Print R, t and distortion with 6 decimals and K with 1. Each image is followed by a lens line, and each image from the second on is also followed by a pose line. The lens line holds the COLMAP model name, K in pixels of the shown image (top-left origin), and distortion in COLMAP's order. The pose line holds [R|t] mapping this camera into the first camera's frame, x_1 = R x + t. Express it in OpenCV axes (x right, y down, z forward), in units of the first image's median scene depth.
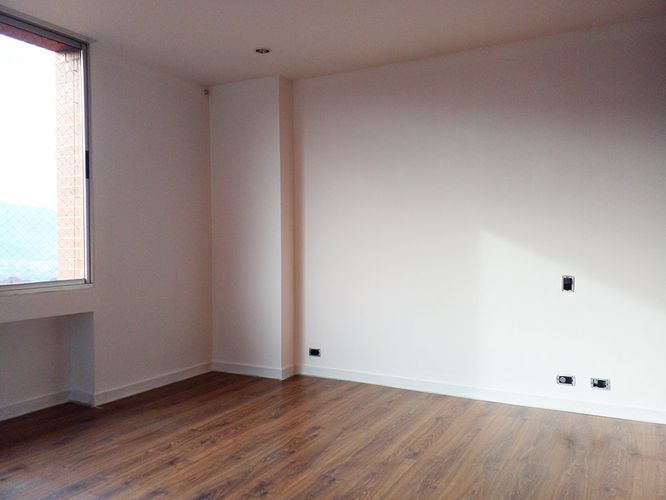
lens RADIAL K [[539.6, 0, 332.8], [0, 539.6, 253.4], [0, 0, 1]] dist [0.085971, -0.135273]
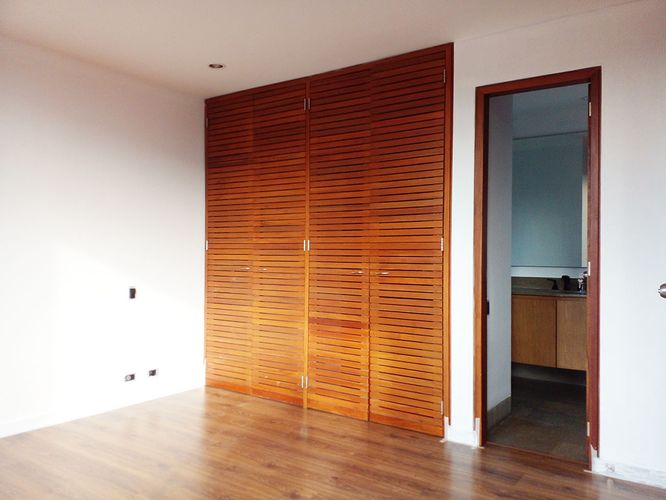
lens RADIAL K [[539.6, 0, 332.8], [0, 539.6, 253.4], [0, 0, 1]] dist [0.085971, -0.135273]
pose [[0.101095, 0.012624, 0.994797, -0.694902], [0.008287, 0.999874, -0.013531, -0.009508], [-0.994842, 0.009612, 0.100978, 0.477678]]
